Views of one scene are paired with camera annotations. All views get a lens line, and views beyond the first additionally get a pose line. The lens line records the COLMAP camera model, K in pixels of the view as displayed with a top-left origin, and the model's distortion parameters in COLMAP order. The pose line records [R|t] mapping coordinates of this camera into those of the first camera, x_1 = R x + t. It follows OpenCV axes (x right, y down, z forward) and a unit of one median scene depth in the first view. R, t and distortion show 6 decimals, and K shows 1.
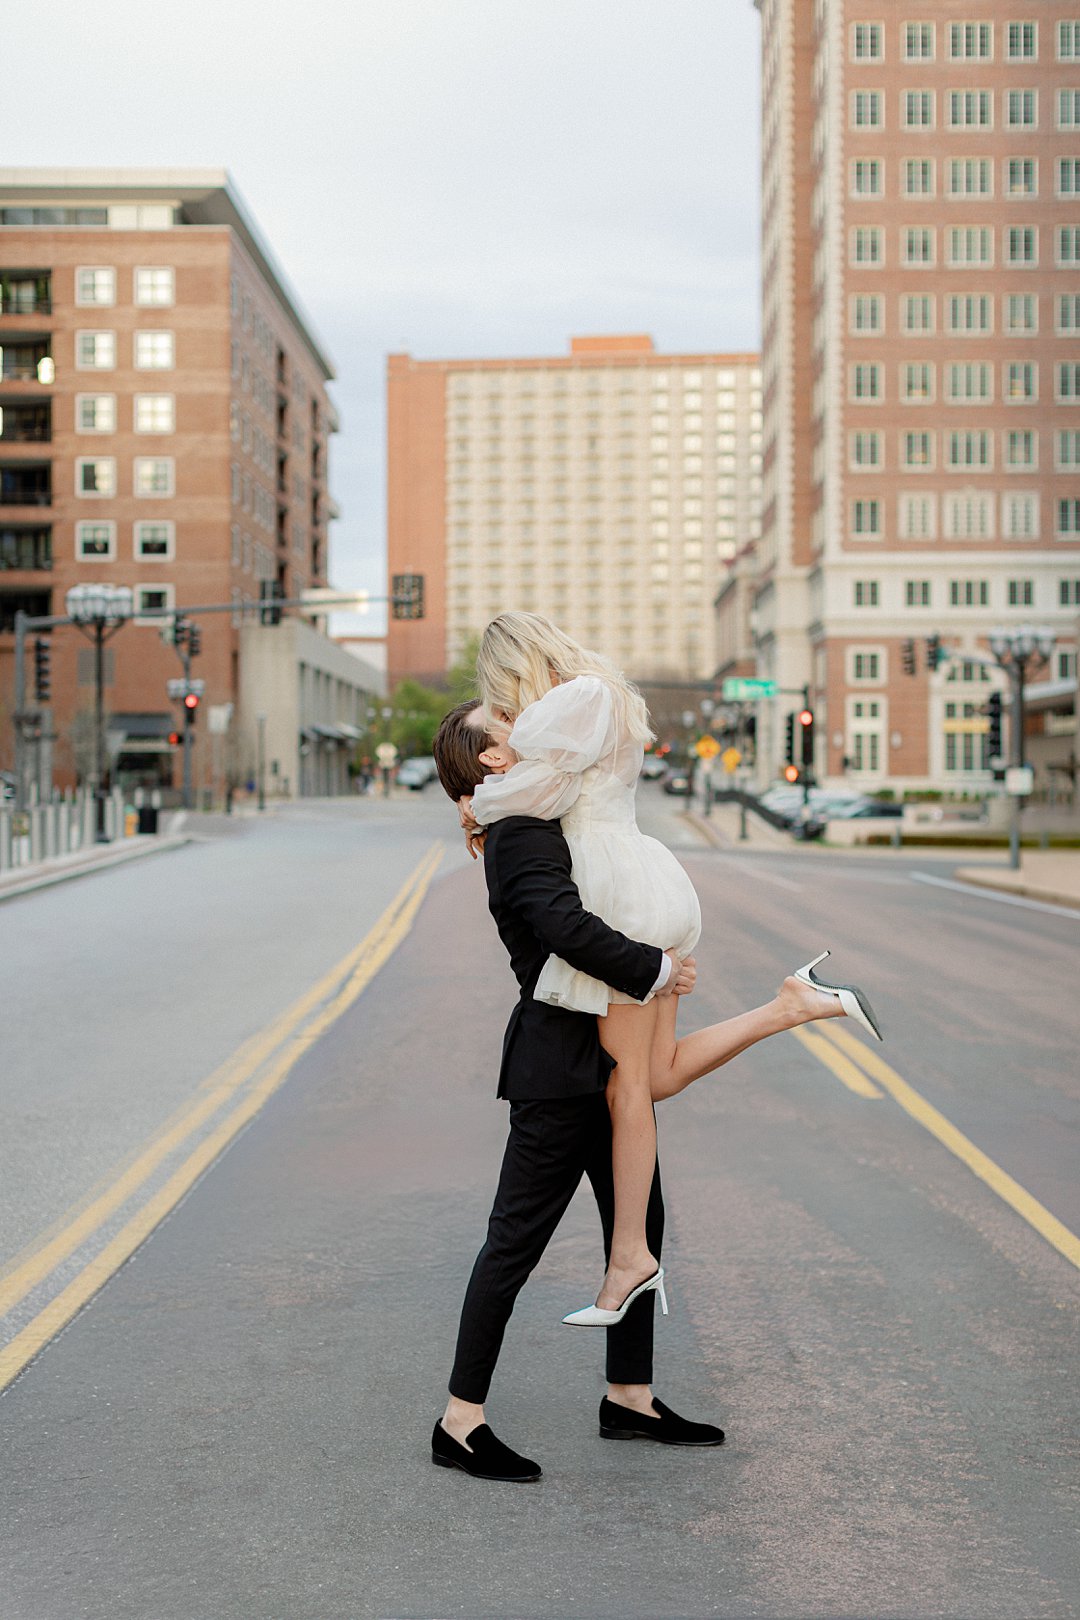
lens RADIAL K [[2552.5, 0, 538.7], [0, 2552.5, 741.4], [0, 0, 1]] dist [0.049539, 0.059752]
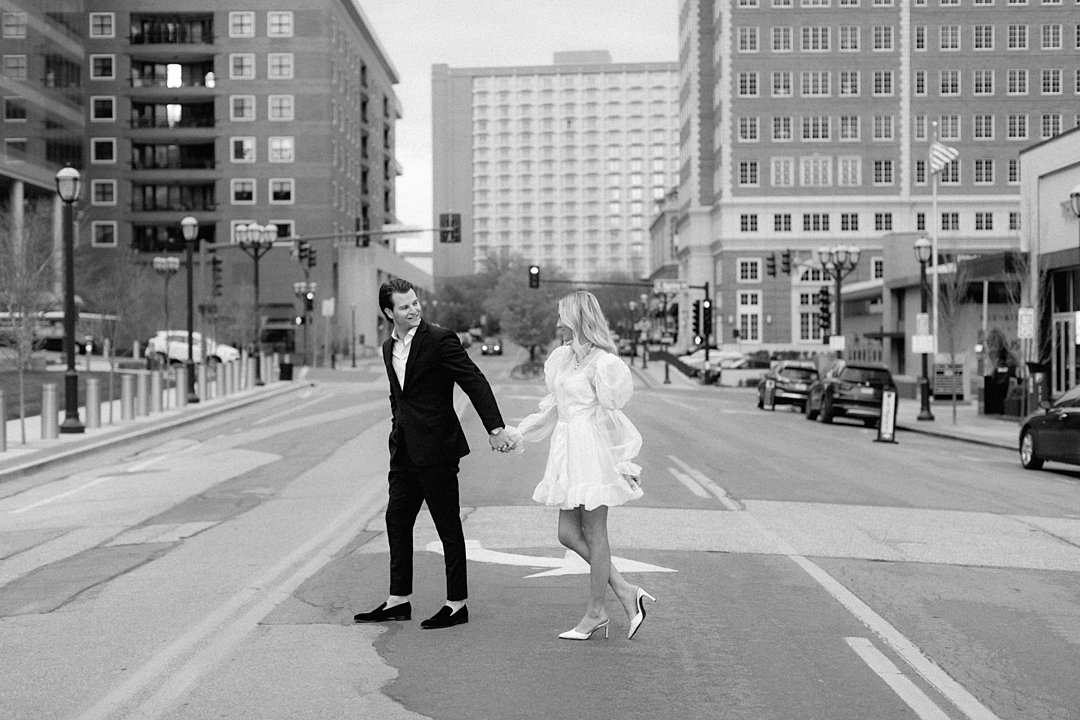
lens RADIAL K [[2354.8, 0, 540.0], [0, 2354.8, 360.0], [0, 0, 1]] dist [0.061793, 0.173634]
pose [[0.999981, -0.006129, -0.001179, 0.004736], [0.006140, 0.999934, 0.009676, 0.009636], [0.001120, -0.009683, 0.999952, -0.408227]]
